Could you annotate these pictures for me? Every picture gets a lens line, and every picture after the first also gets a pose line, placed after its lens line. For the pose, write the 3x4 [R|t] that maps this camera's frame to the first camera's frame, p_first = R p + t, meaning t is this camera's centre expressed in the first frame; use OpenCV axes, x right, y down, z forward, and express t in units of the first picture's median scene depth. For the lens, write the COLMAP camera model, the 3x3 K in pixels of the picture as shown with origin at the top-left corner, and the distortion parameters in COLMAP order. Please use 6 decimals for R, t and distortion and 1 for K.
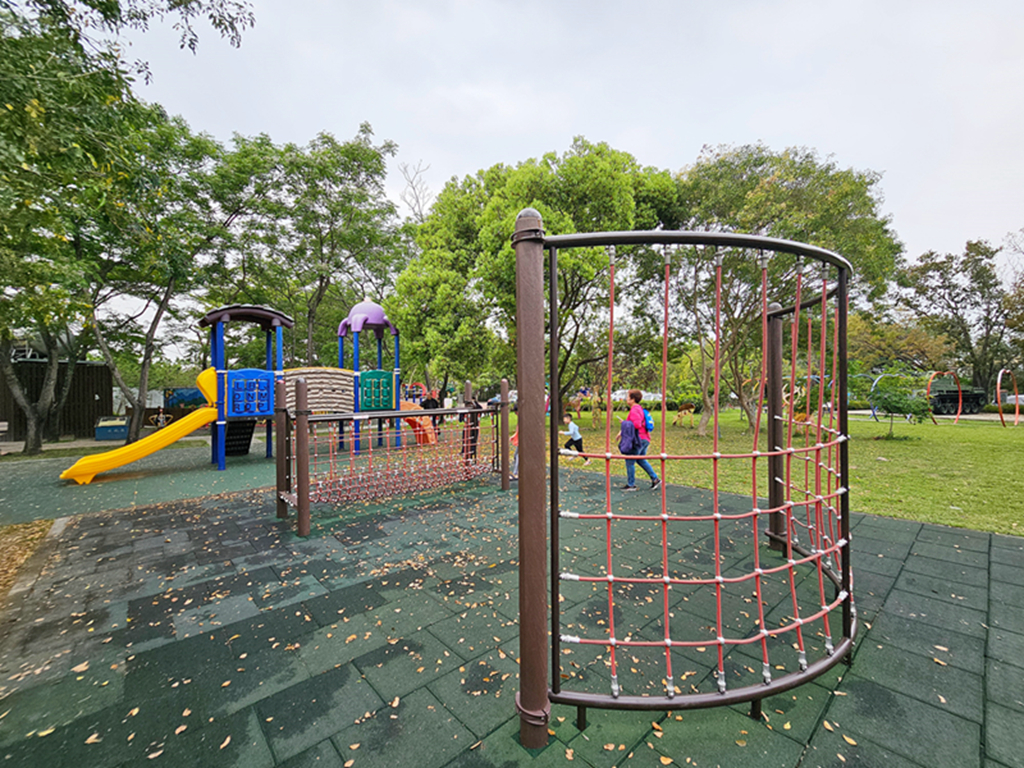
lens RADIAL K [[419.6, 0, 514.5], [0, 419.6, 387.1], [0, 0, 1]] dist [-0.011167, 0.005017]
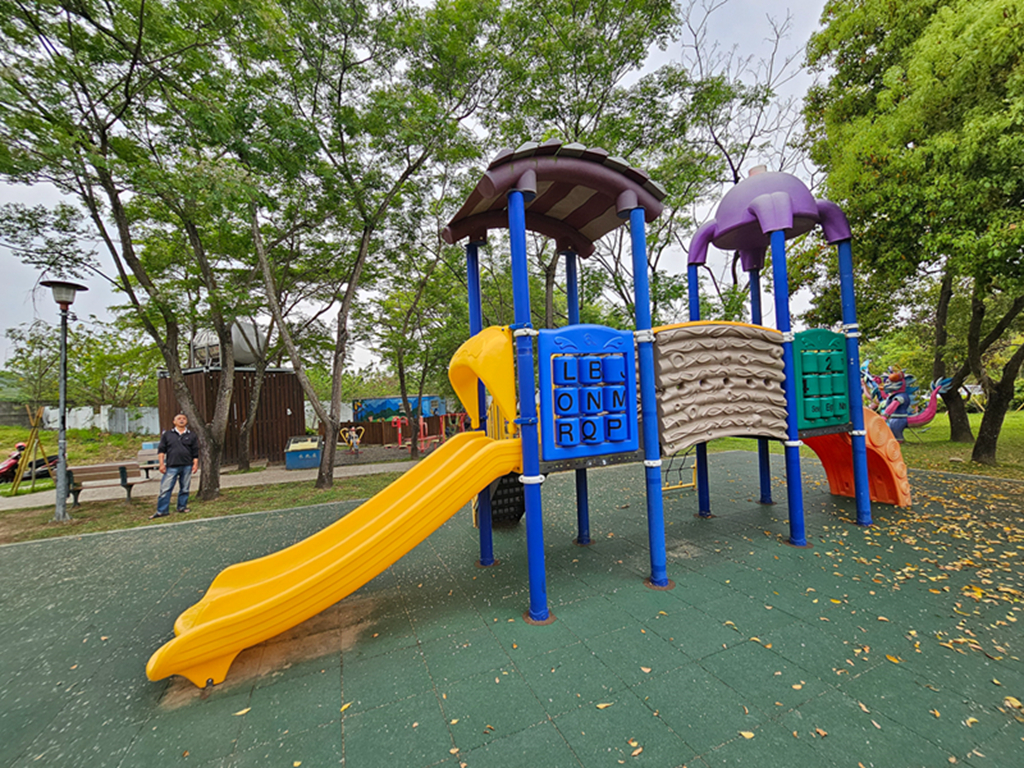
lens RADIAL K [[419.6, 0, 514.5], [0, 419.6, 387.1], [0, 0, 1]] dist [-0.011167, 0.005017]
pose [[0.950447, -0.042876, -0.307916, -0.504651], [0.039080, 0.999065, -0.018488, 0.012288], [0.308420, 0.005538, 0.951234, 0.551911]]
